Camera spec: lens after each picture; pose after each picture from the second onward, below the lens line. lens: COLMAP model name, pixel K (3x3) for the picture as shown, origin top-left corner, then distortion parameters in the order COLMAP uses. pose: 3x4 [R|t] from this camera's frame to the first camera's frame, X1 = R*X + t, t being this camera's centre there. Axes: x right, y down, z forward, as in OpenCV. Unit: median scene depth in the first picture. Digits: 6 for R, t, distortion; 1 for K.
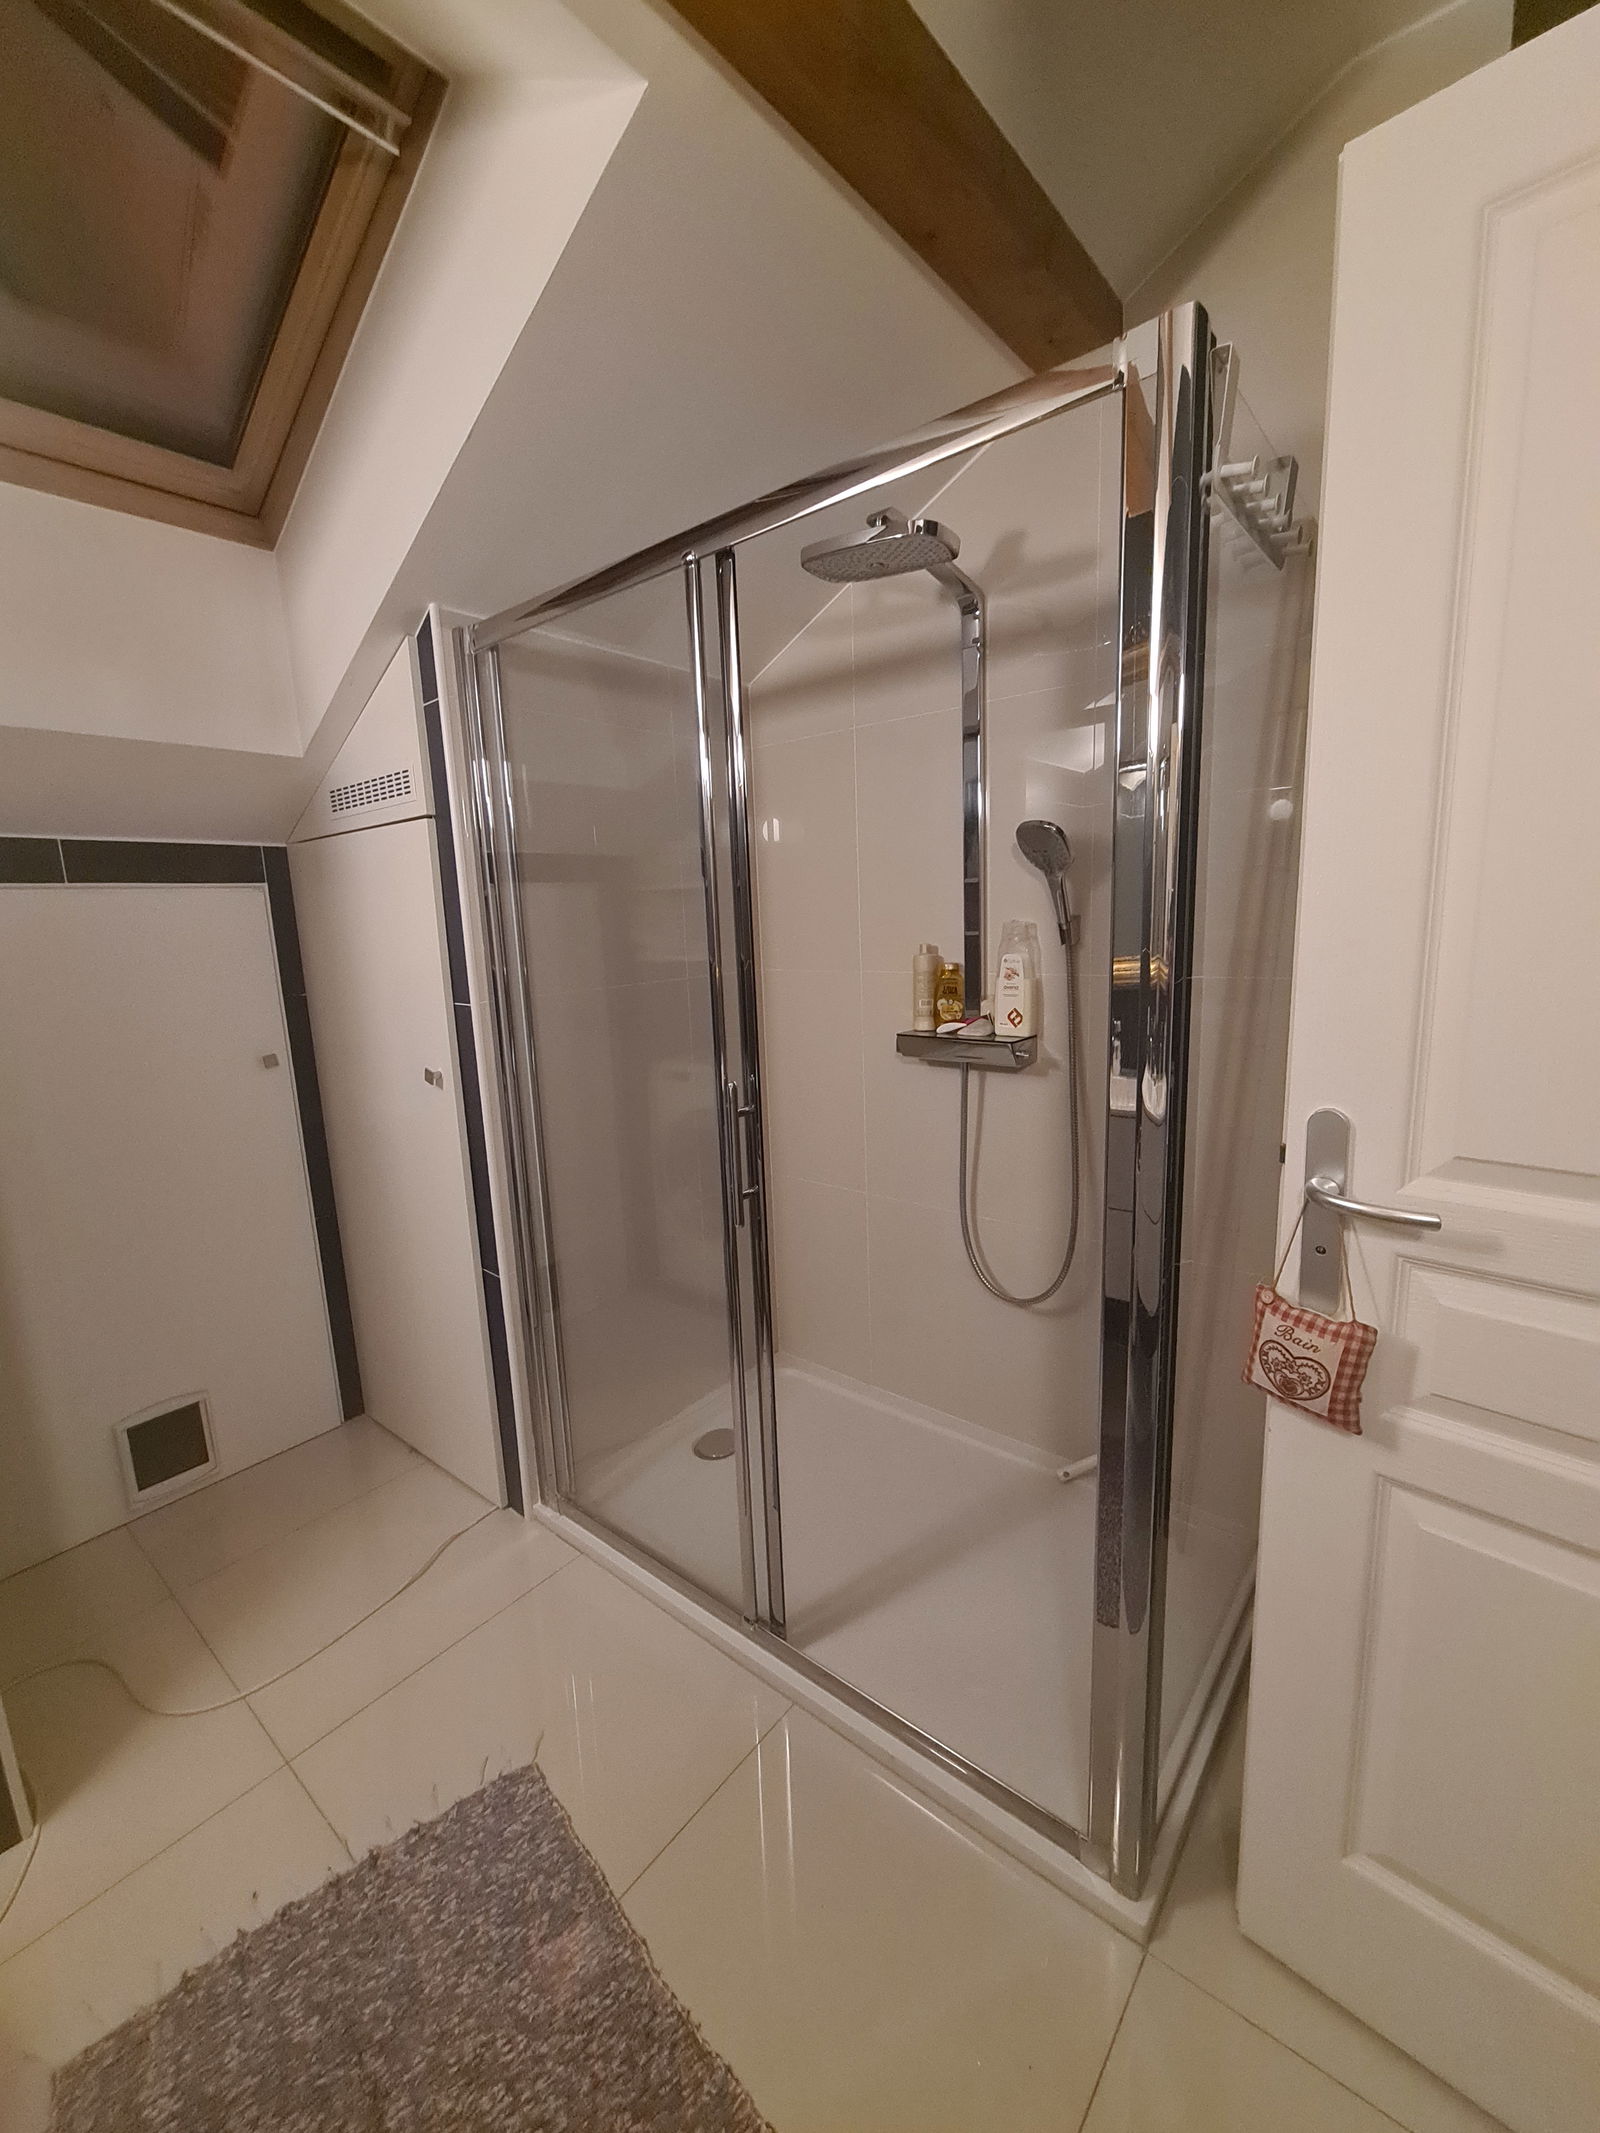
lens RADIAL K [[862.7, 0, 798.0], [0, 862.7, 1065.0], [0, 0, 1]] dist [-0.001585, 0.000028]
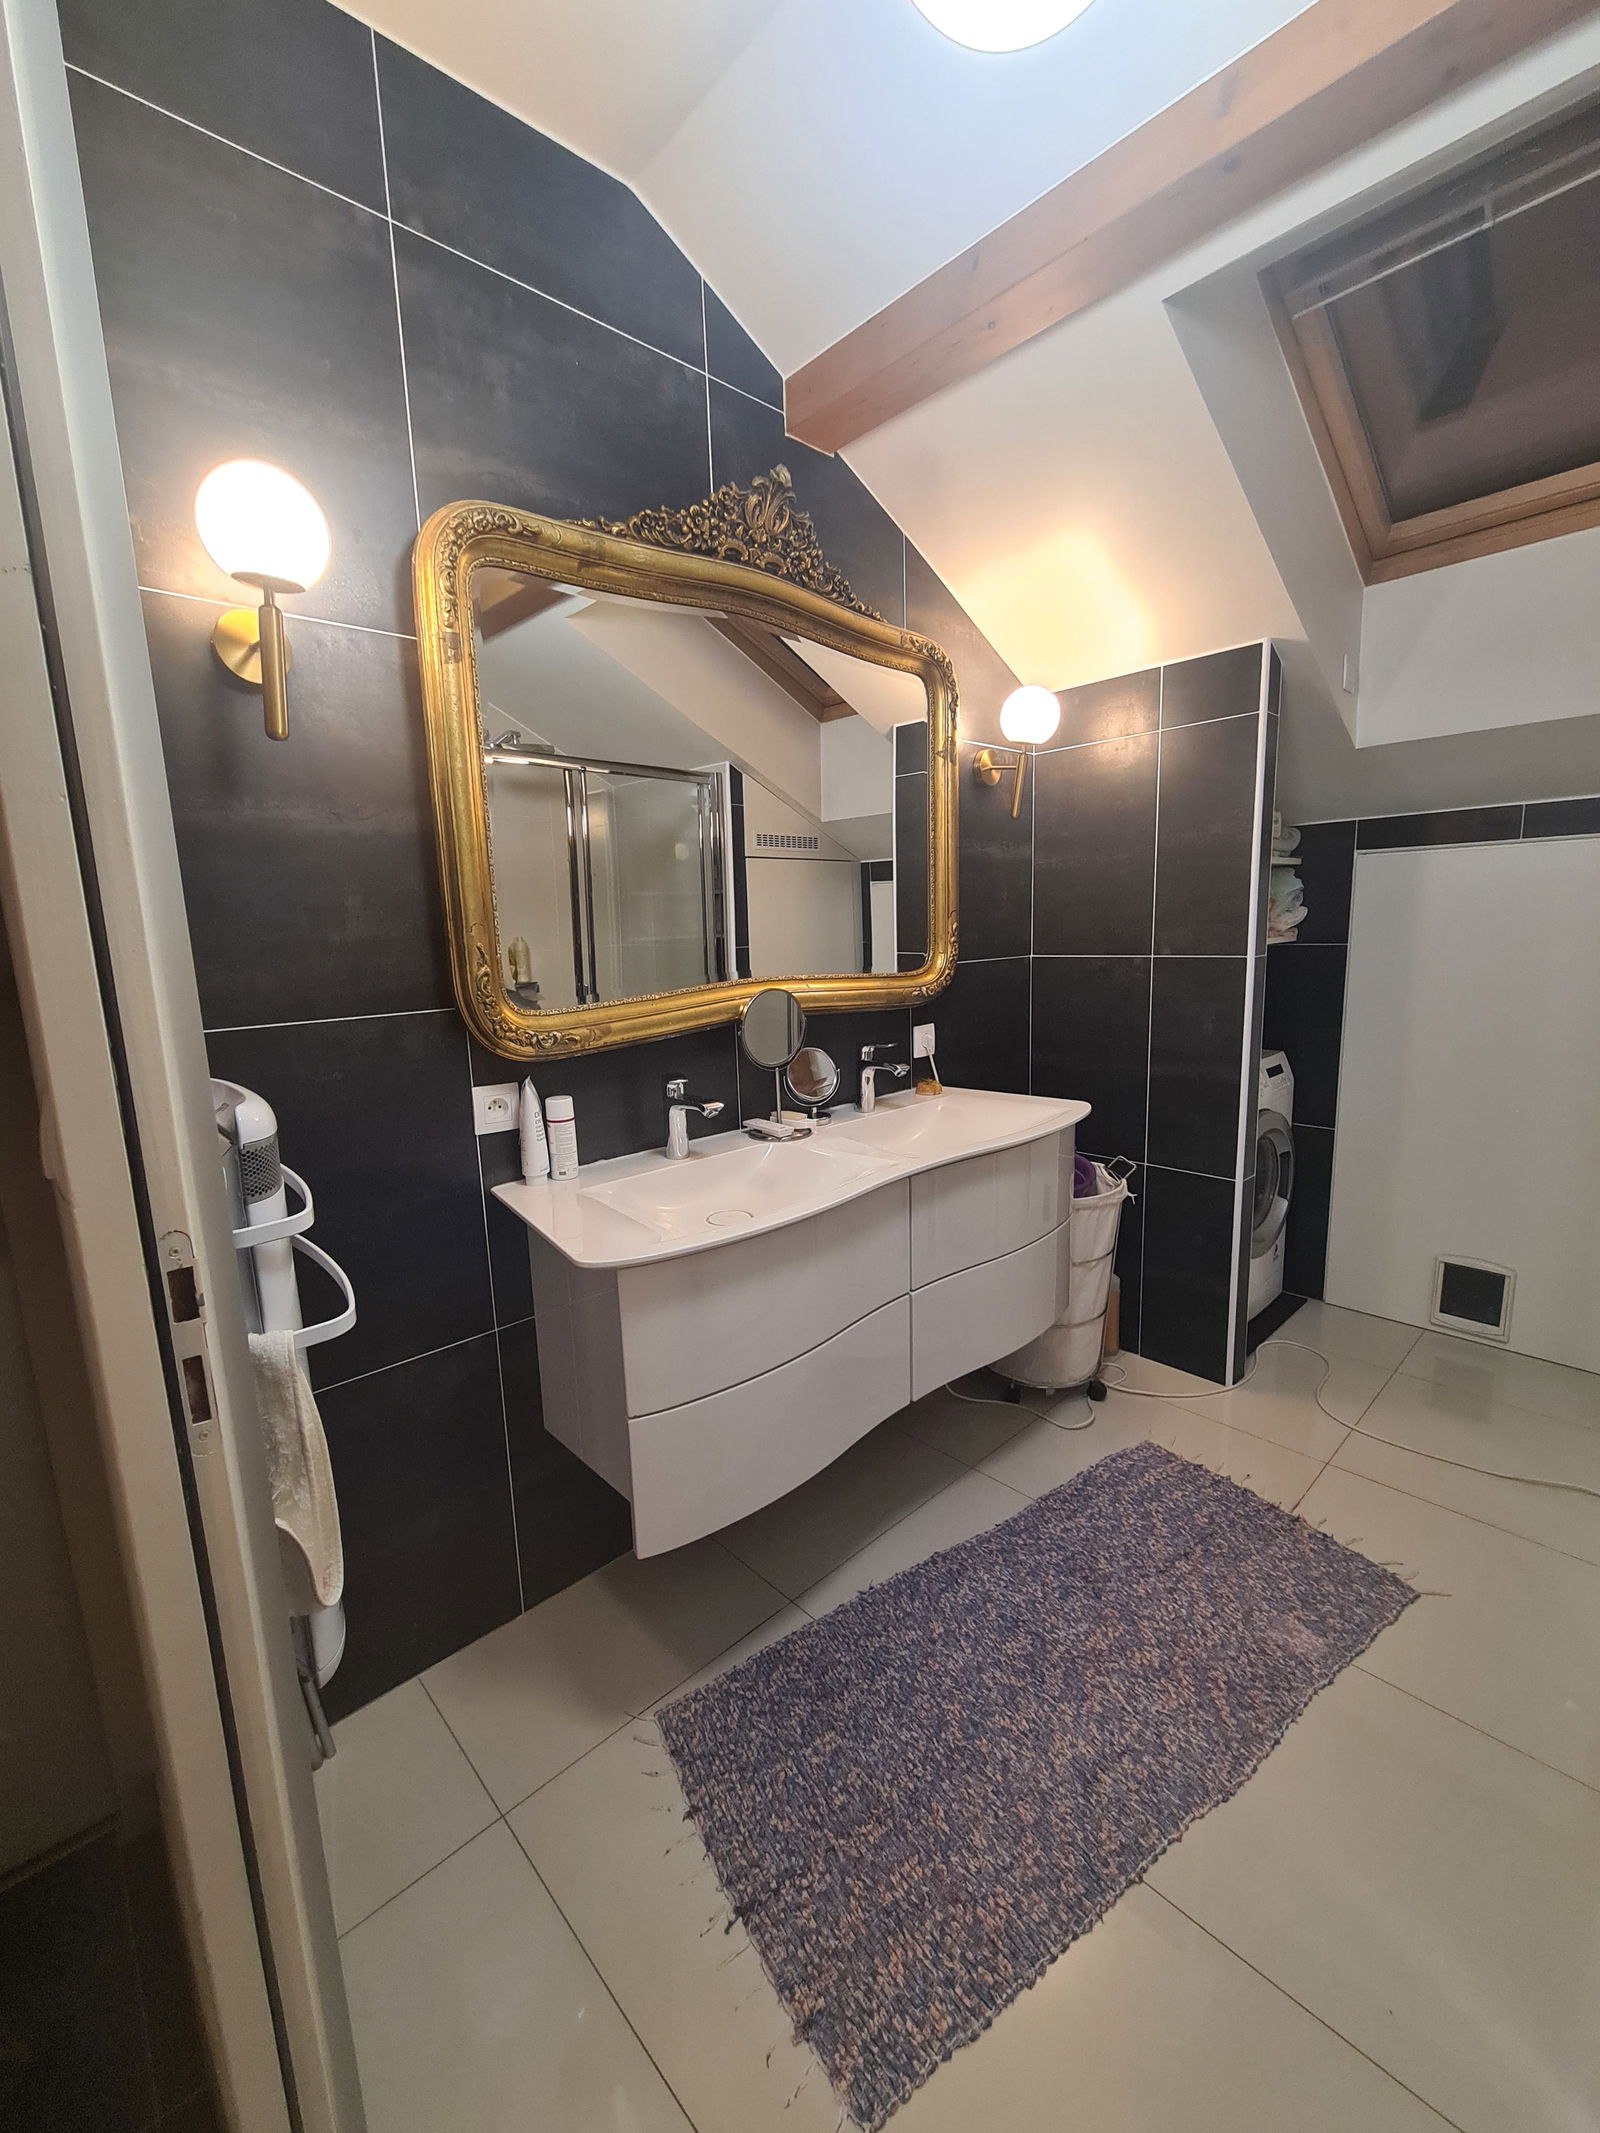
lens RADIAL K [[862.7, 0, 797.5], [0, 862.7, 1065.5], [0, 0, 1]] dist [-0.001585, 0.000028]
pose [[-0.118926, 0.205059, -0.971498, 0.928833], [-0.146348, 0.964134, 0.221420, -0.008001], [0.982058, 0.168510, -0.084650, 0.191076]]
